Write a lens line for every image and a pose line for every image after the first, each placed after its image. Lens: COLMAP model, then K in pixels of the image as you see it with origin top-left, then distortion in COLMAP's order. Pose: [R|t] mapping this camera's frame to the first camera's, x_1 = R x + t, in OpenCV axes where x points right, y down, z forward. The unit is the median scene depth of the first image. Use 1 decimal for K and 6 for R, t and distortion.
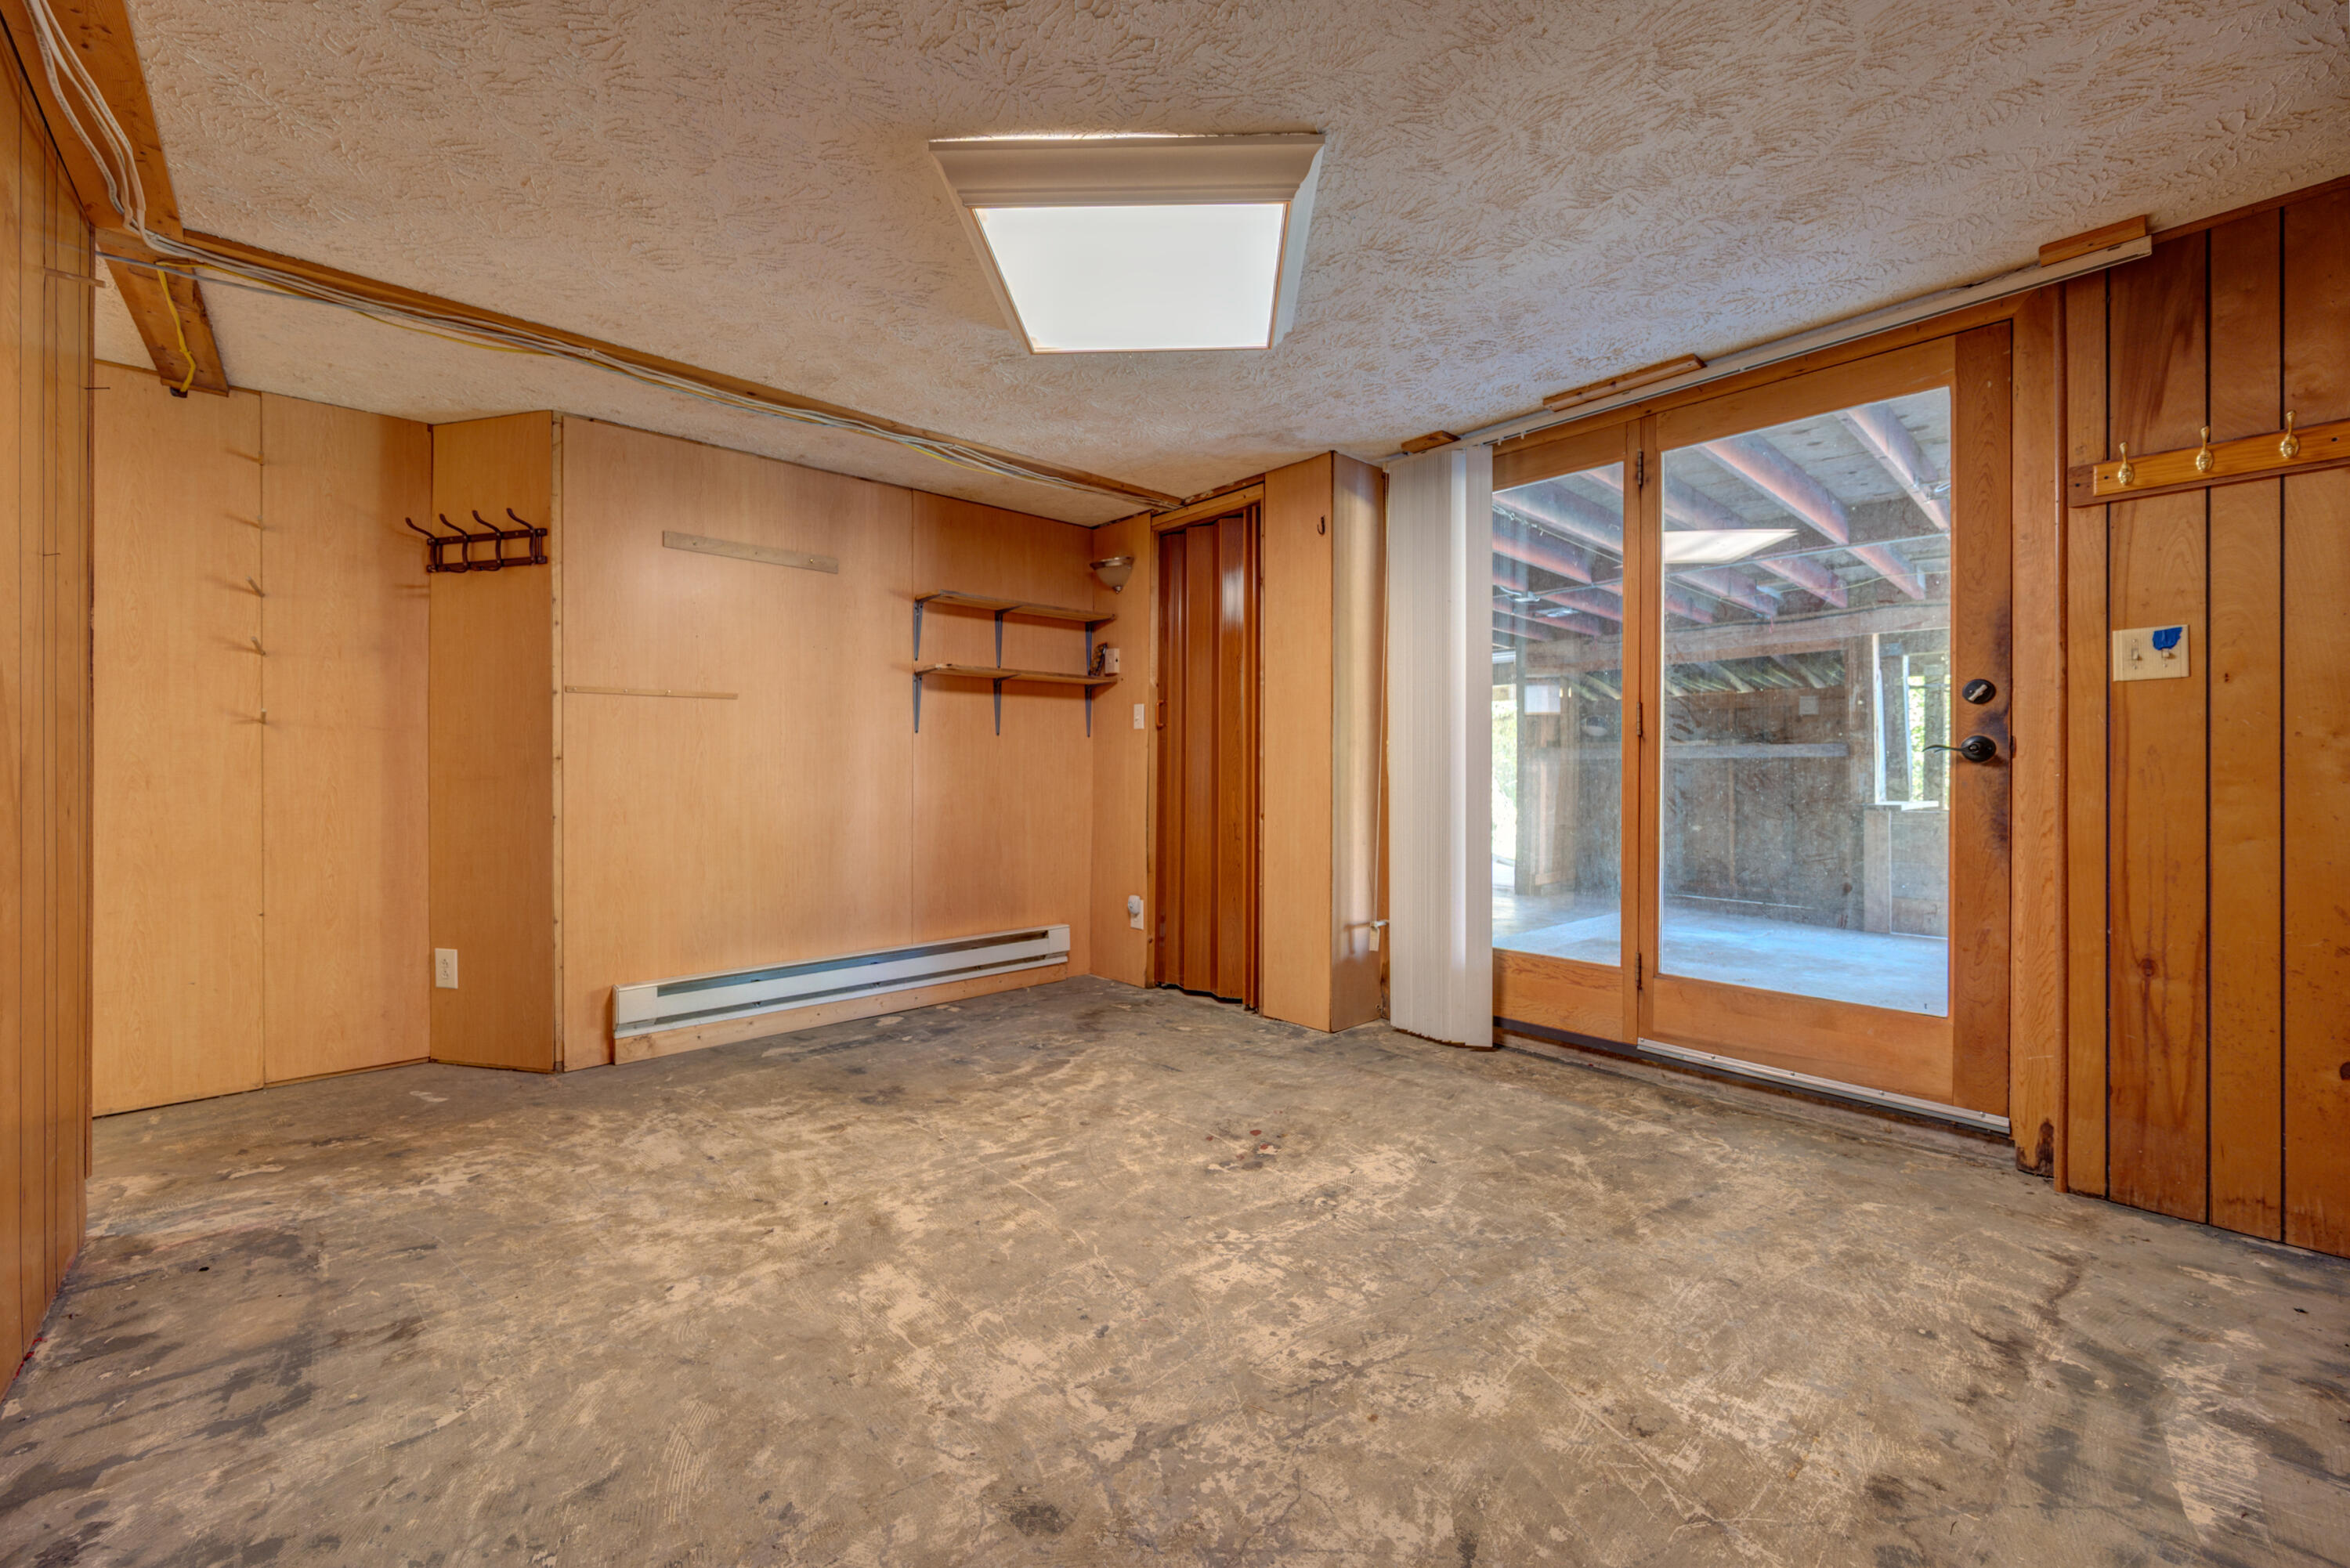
lens RADIAL K [[925.6, 0, 1191.4], [0, 925.6, 774.5], [0, 0, 1]] dist [-0.000411, -0.000519]
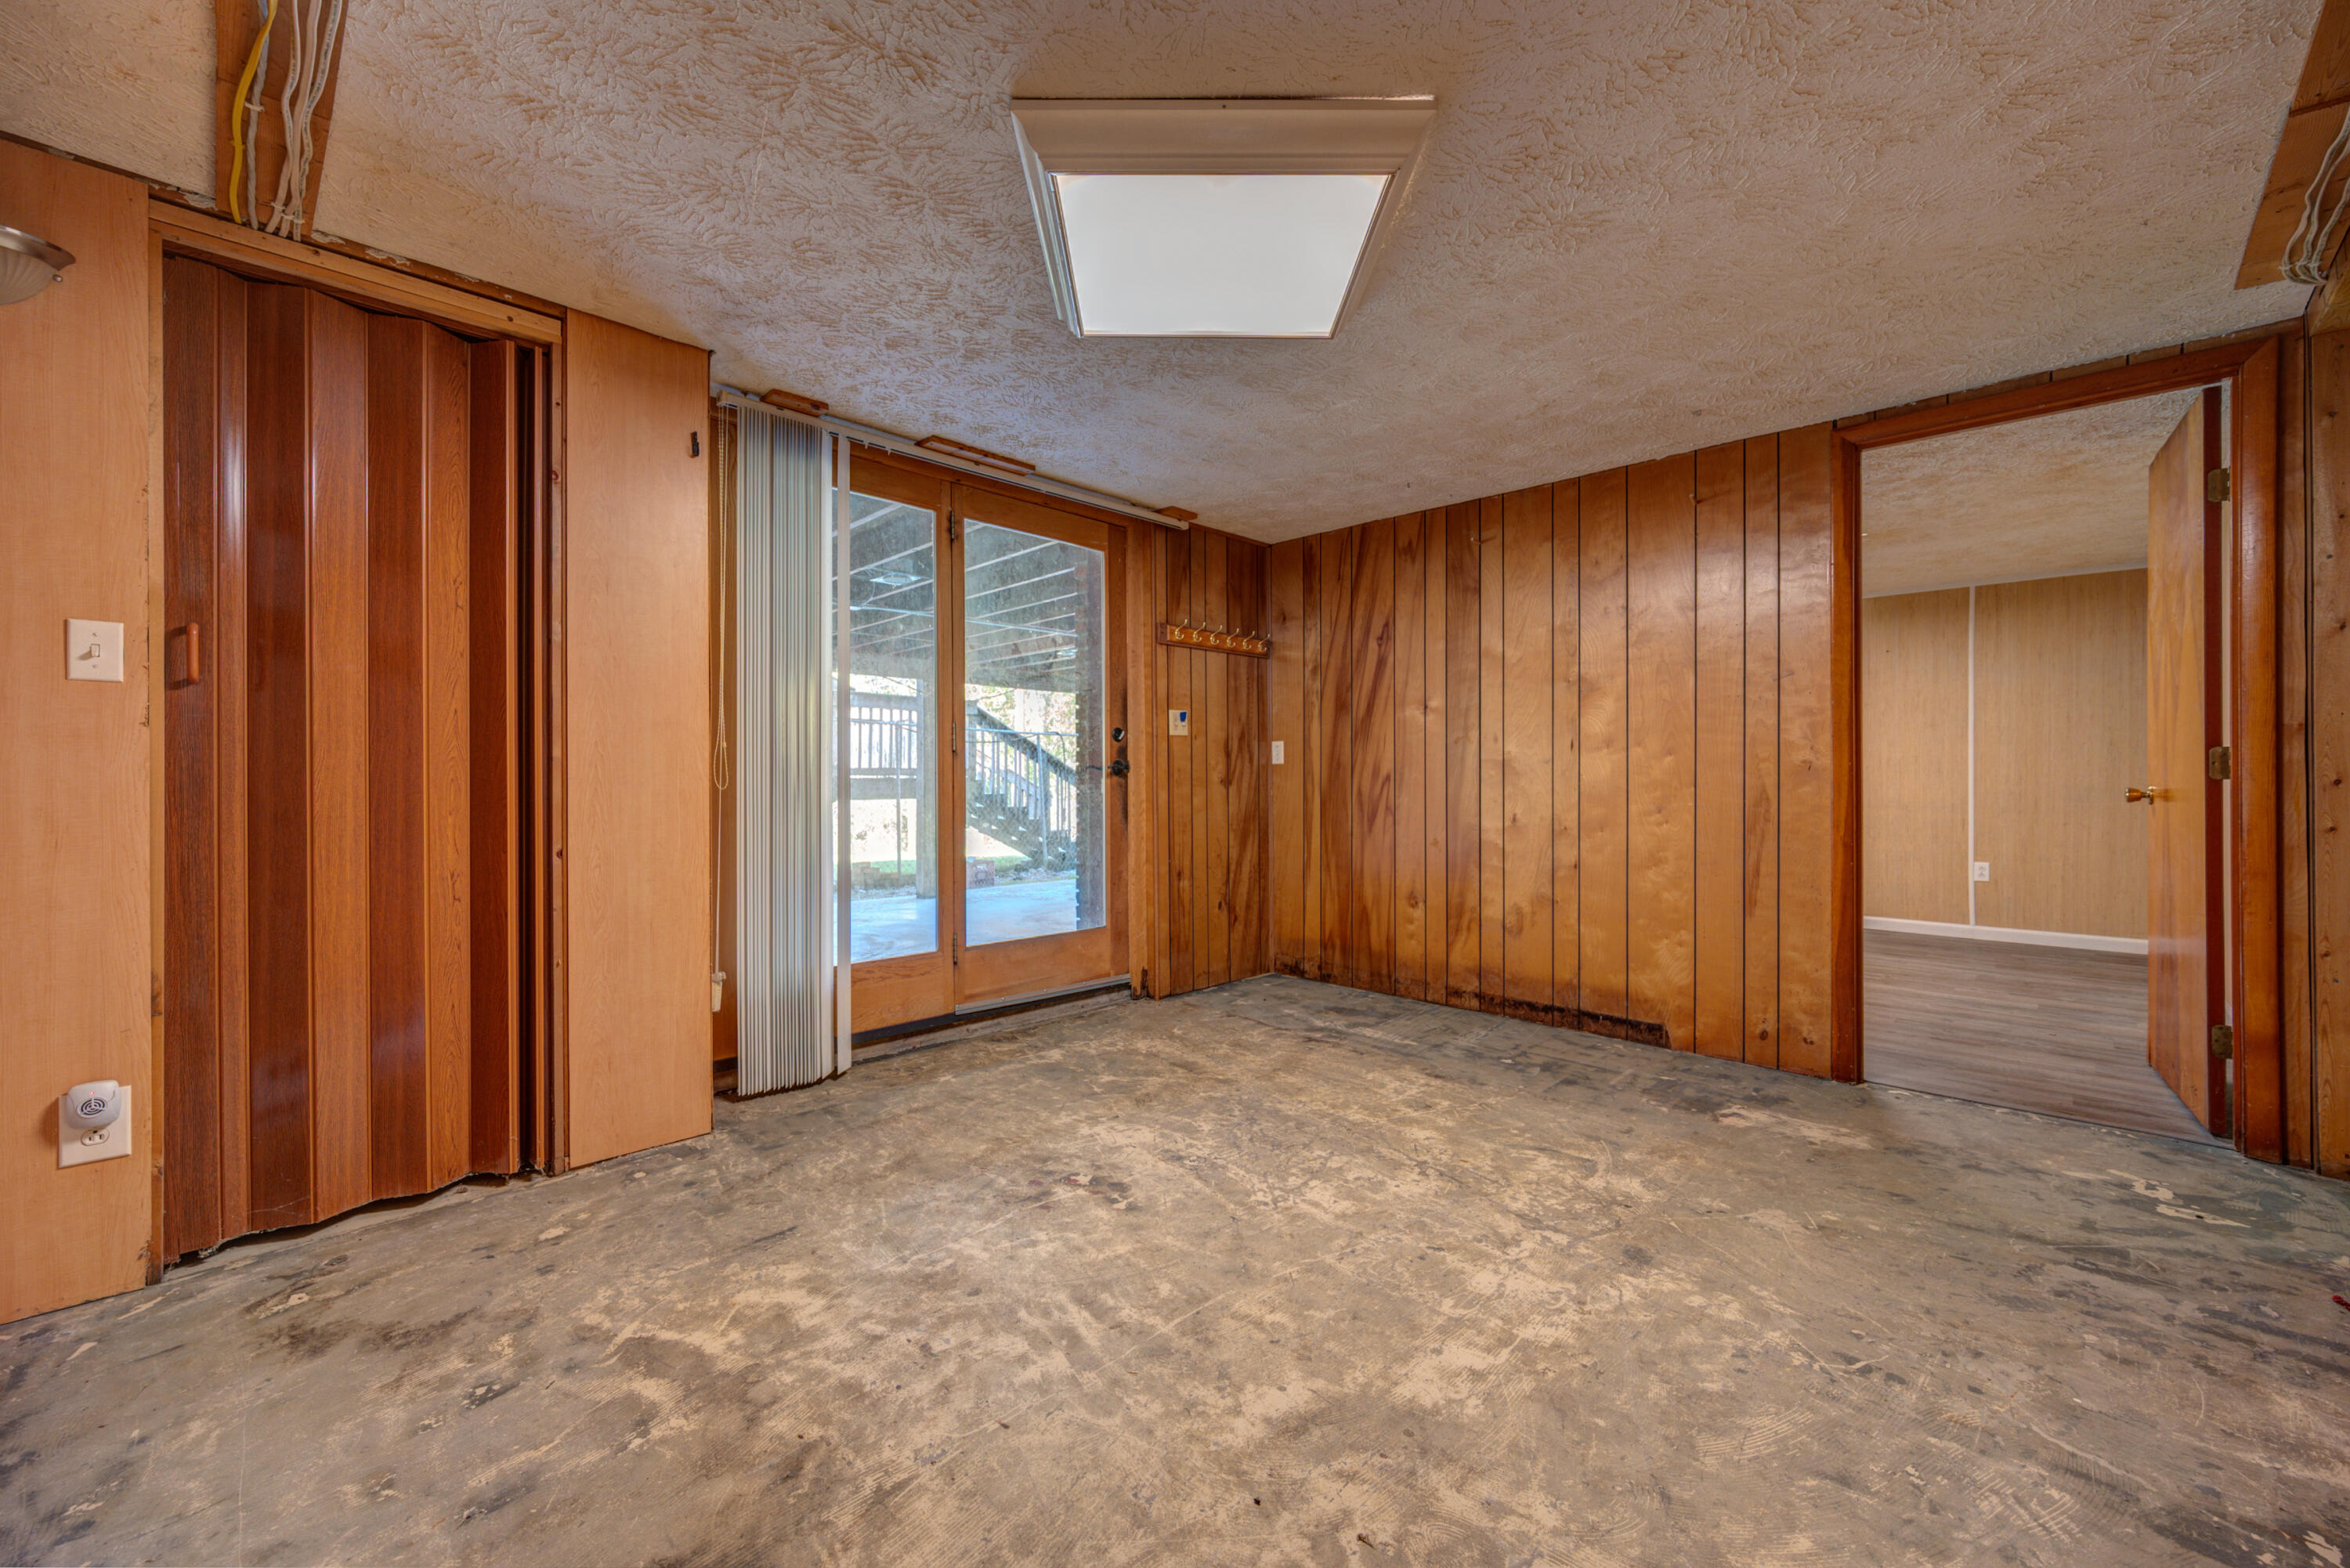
lens RADIAL K [[925.6, 0, 1166.6], [0, 925.6, 782.8], [0, 0, 1]] dist [-0.000411, -0.000519]
pose [[-0.040016, -0.002820, 0.999195, -0.887282], [0.004963, 0.999983, 0.003021, -0.003427], [-0.999187, 0.005080, -0.040001, 0.968924]]
